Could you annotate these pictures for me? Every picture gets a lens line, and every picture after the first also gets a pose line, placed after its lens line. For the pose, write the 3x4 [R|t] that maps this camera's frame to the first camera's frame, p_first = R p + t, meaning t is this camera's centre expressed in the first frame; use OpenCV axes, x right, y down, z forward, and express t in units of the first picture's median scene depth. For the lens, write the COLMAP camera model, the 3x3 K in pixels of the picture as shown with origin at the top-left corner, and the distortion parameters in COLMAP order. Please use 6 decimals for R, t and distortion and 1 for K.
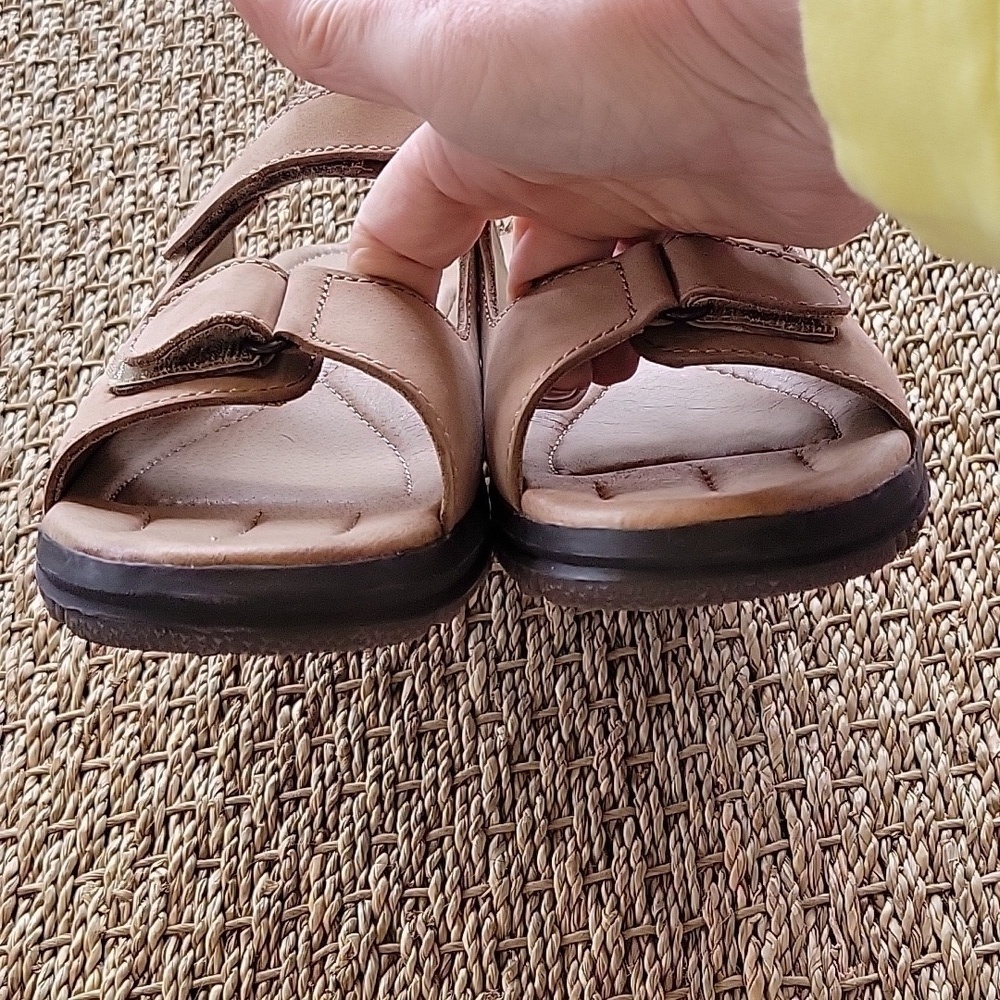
lens RADIAL K [[1741.4, 0, 507.7], [0, 1741.4, 492.8], [0, 0, 1]] dist [0.026455, 0.000000]
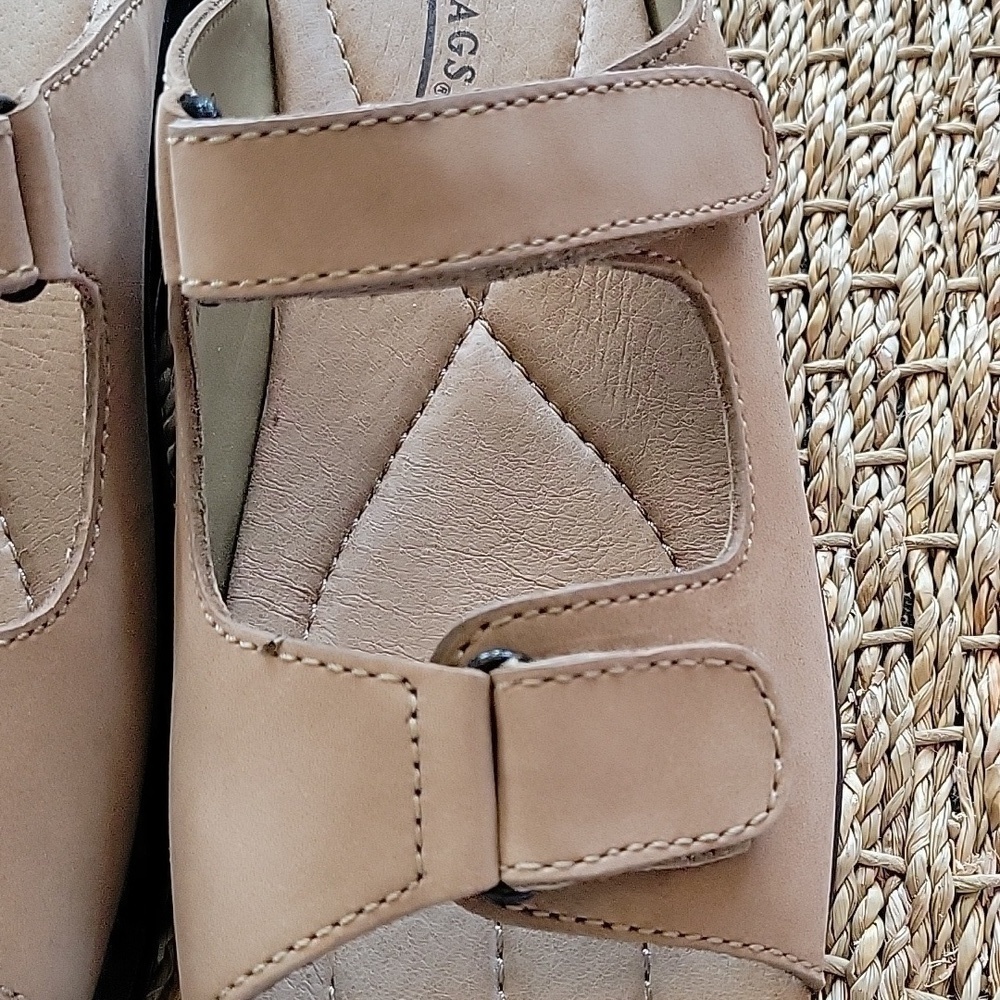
lens RADIAL K [[1741.4, 0, 501.7], [0, 1741.4, 498.1], [0, 0, 1]] dist [0.026455, 0.000000]
pose [[0.984962, 0.169886, -0.031455, 0.030201], [-0.159404, 0.963778, 0.213829, 0.045882], [0.066642, -0.205600, 0.976364, 0.388400]]
